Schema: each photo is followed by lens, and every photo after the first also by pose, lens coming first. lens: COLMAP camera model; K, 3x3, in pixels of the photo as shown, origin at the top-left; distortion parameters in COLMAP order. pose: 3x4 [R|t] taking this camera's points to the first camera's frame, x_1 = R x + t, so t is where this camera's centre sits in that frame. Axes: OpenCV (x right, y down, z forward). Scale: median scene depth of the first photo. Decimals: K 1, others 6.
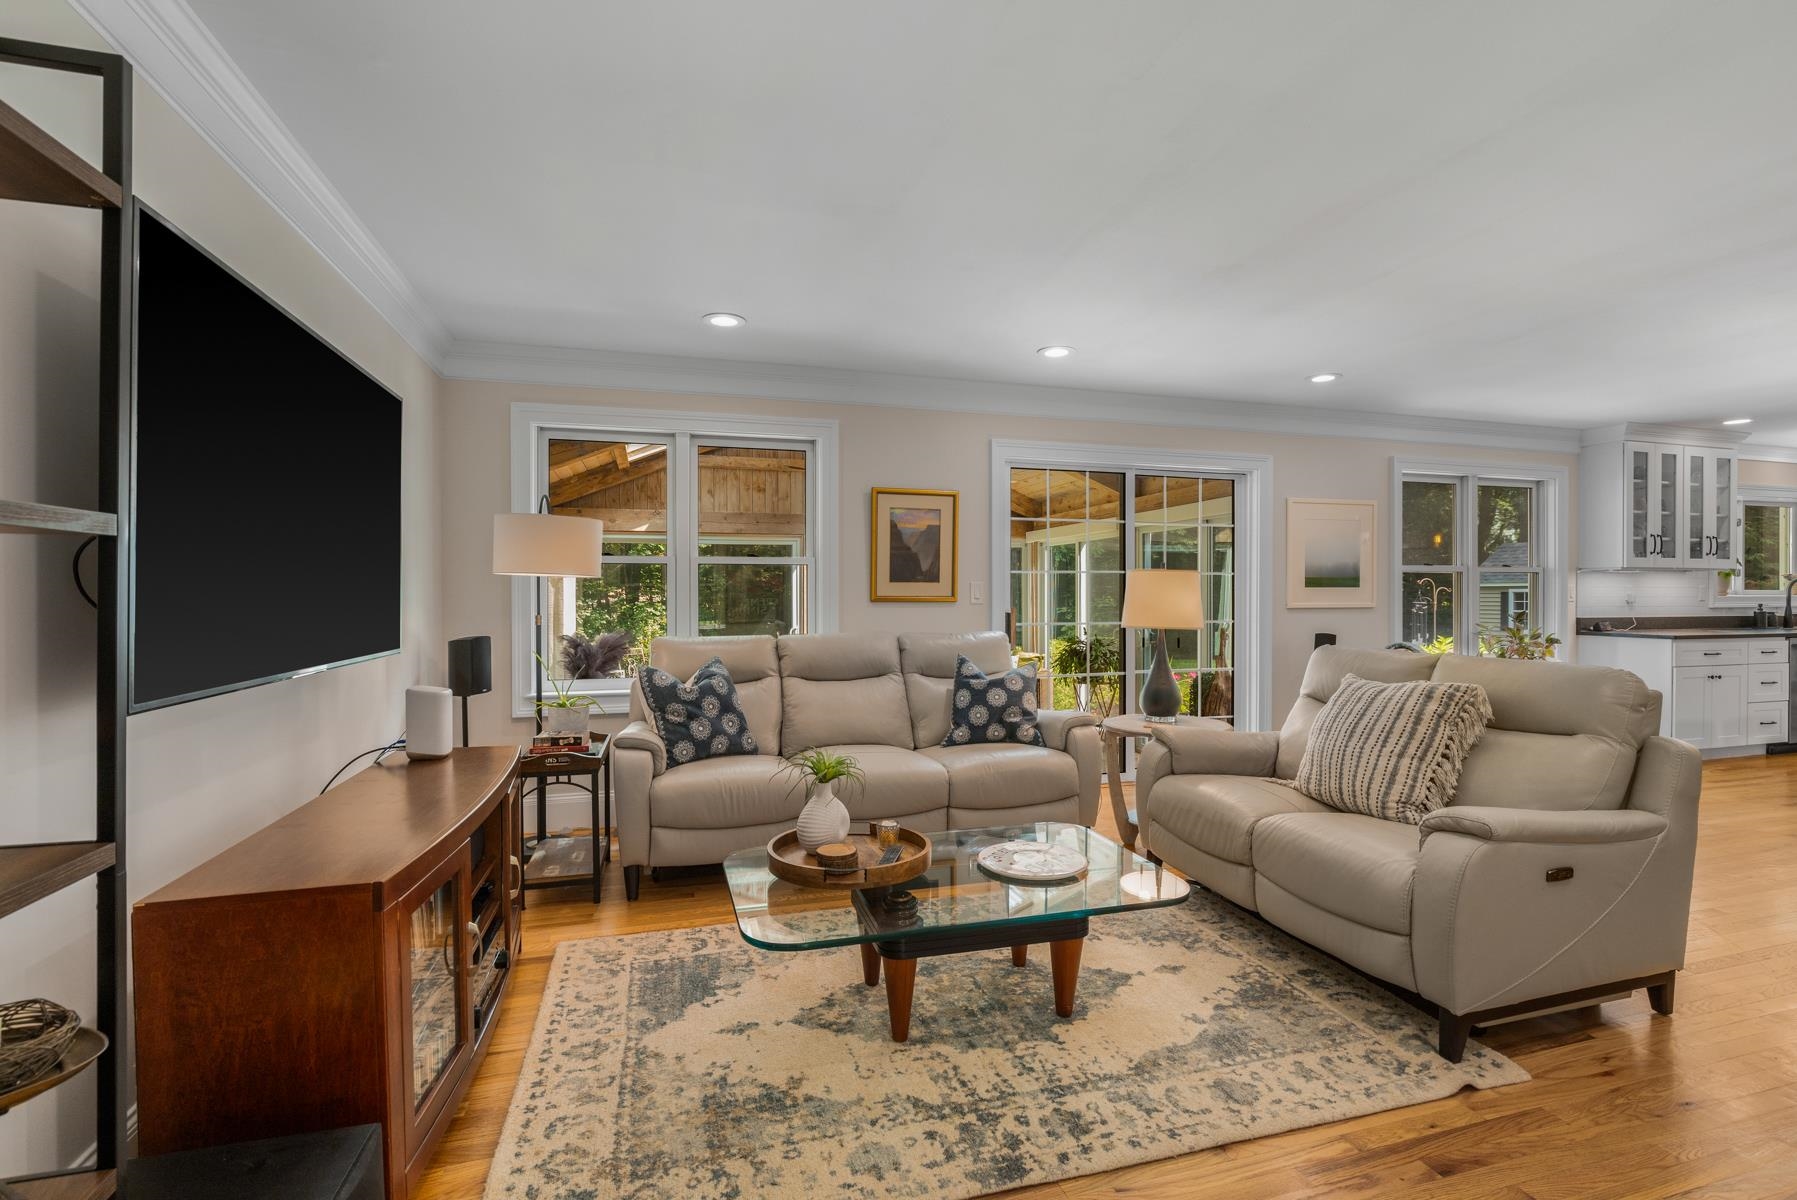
lens RADIAL K [[827.6, 0, 901.7], [0, 827.6, 606.4], [0, 0, 1]] dist [-0.018874, 0.003996]
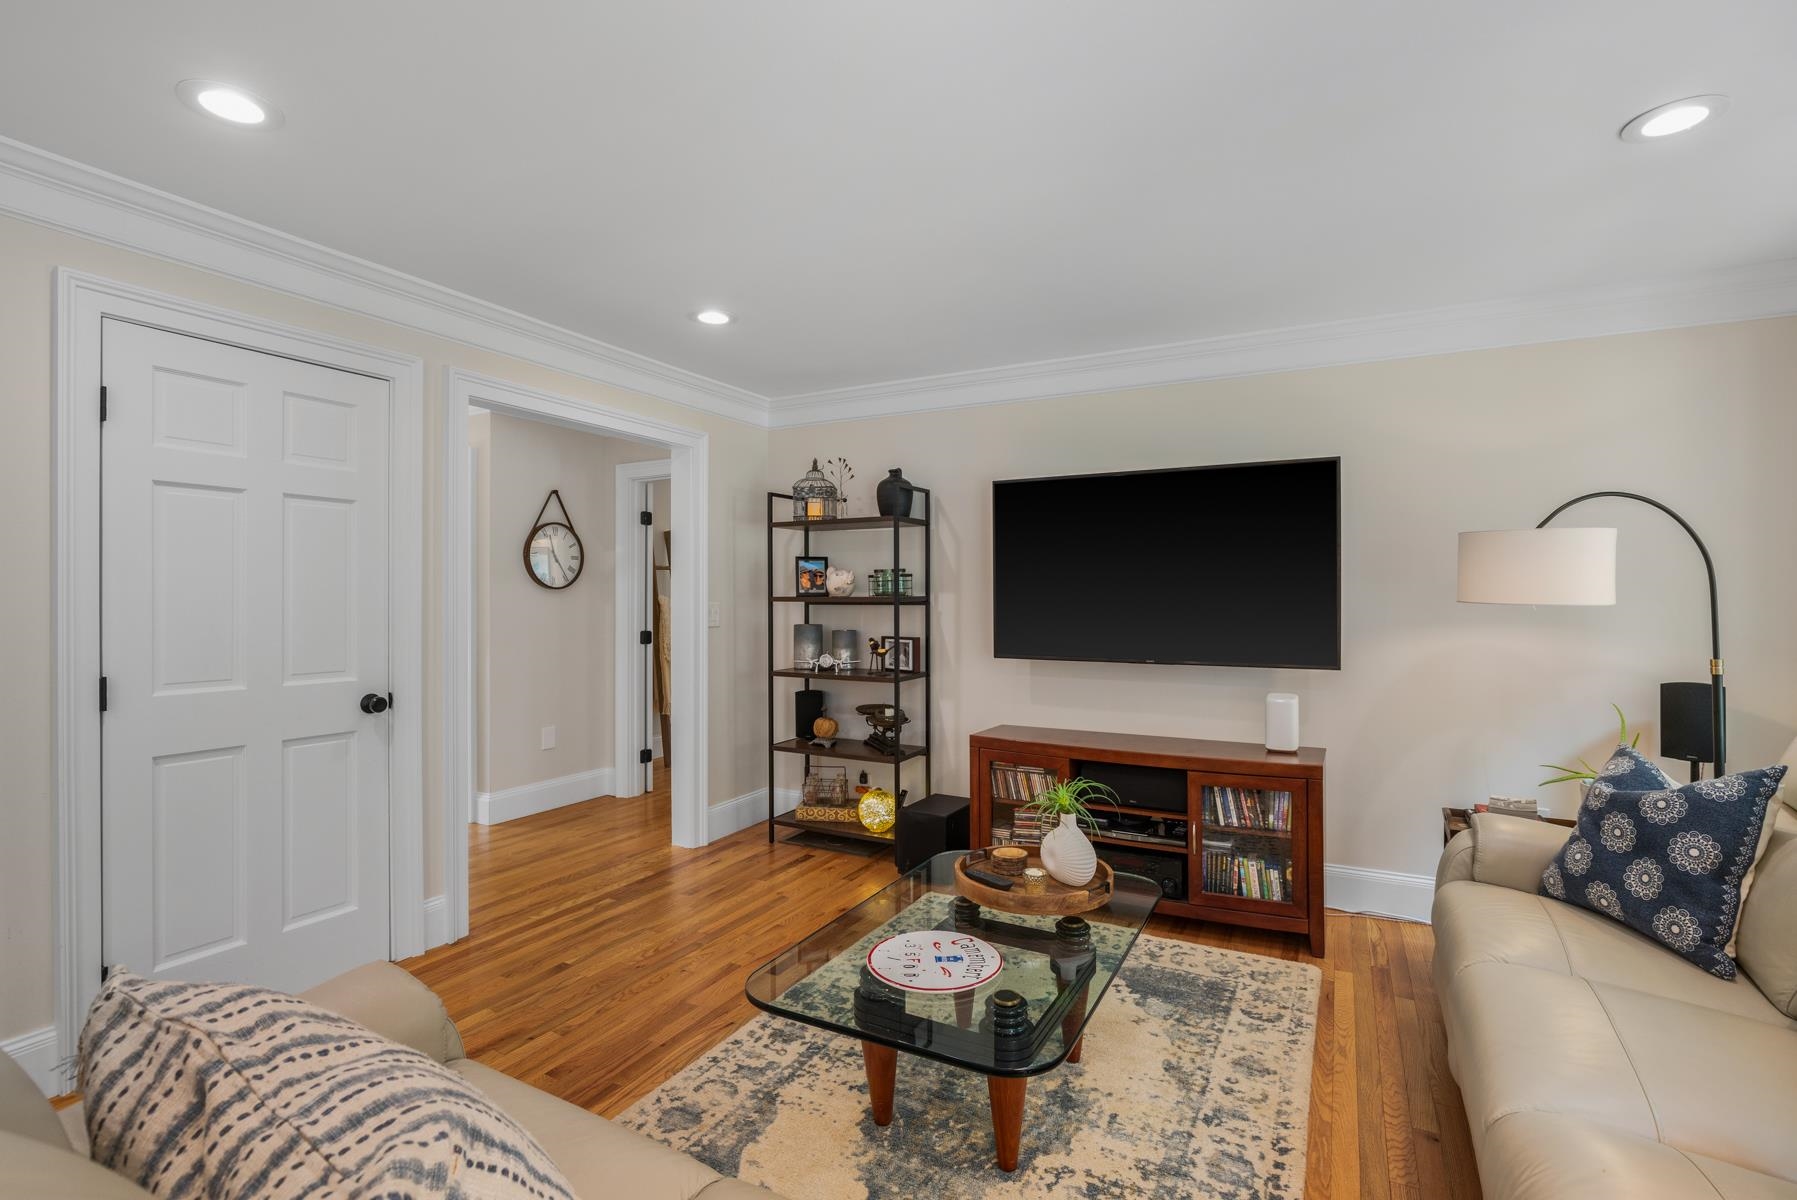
lens RADIAL K [[827.6, 0, 901.2], [0, 827.6, 601.8], [0, 0, 1]] dist [-0.018874, 0.003996]
pose [[-0.702070, 0.005914, -0.712084, 0.619080], [-0.007888, 0.999840, 0.016081, -0.048988], [0.712065, 0.016907, -0.701910, 1.256064]]
